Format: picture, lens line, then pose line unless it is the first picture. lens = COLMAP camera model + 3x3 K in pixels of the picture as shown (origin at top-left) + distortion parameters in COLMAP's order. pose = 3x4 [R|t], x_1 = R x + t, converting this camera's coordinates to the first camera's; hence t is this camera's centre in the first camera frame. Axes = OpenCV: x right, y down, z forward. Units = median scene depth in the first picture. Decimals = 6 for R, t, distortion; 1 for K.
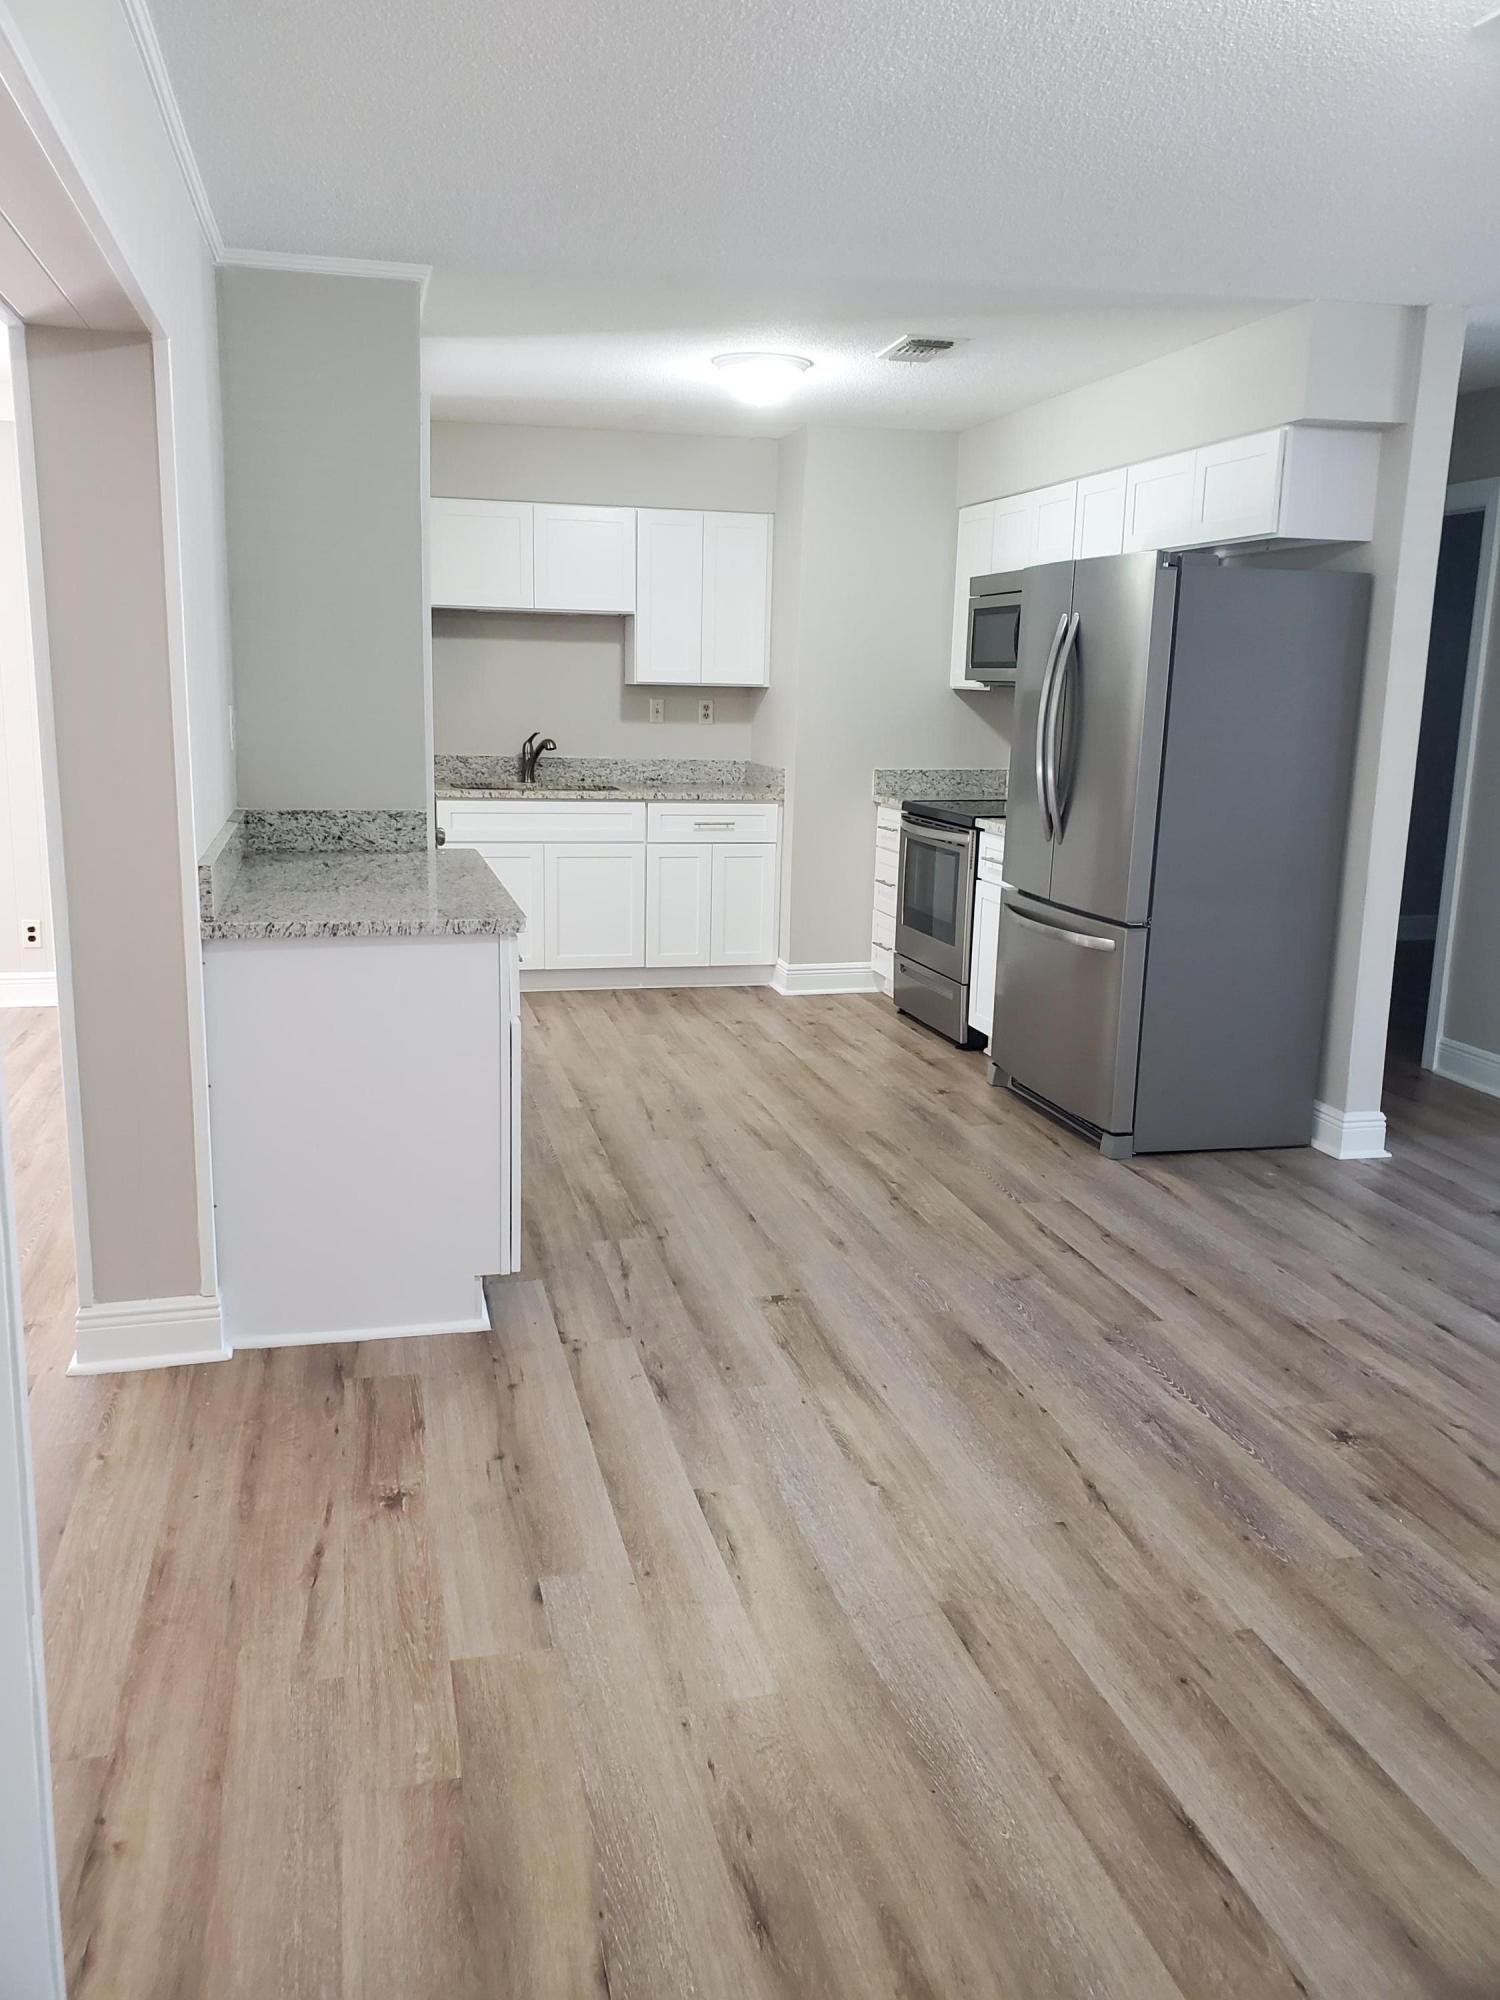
lens RADIAL K [[1510.1, 0, 717.0], [0, 1510.1, 993.8], [0, 0, 1]] dist [0.194793, -0.428049]
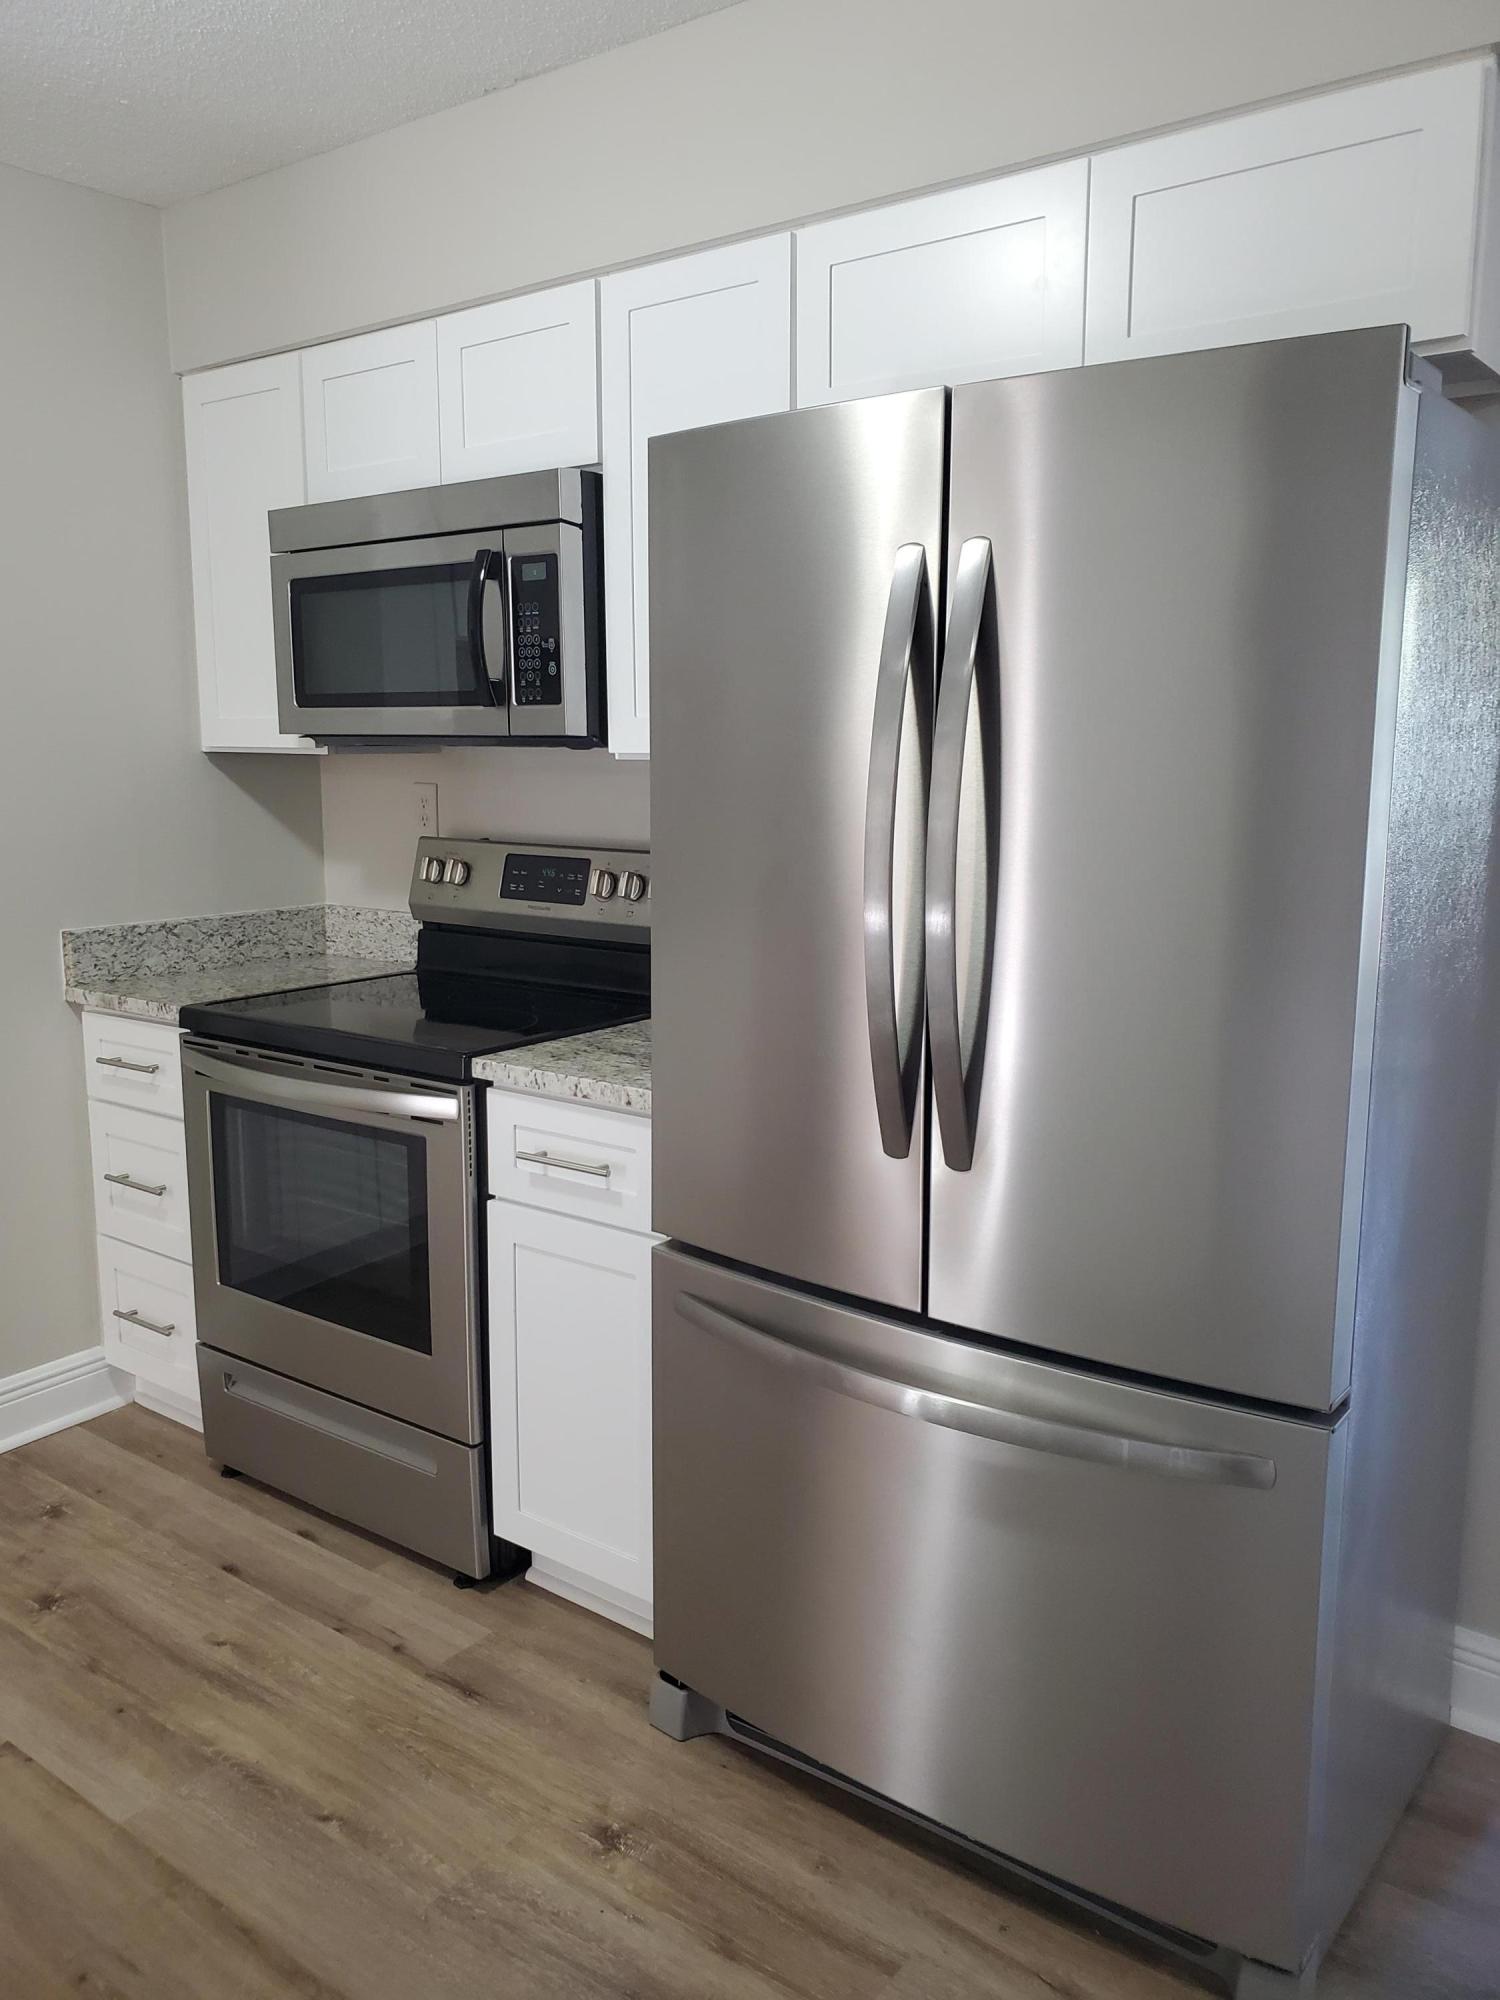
lens RADIAL K [[1537.9, 0, 720.0], [0, 1537.9, 994.6], [0, 0, 1]] dist [0.014985, 0.008797]
pose [[0.776286, -0.119560, 0.618939, -0.045930], [0.143550, 0.989581, 0.011114, -0.171953], [-0.613819, 0.080221, 0.785360, 0.848943]]
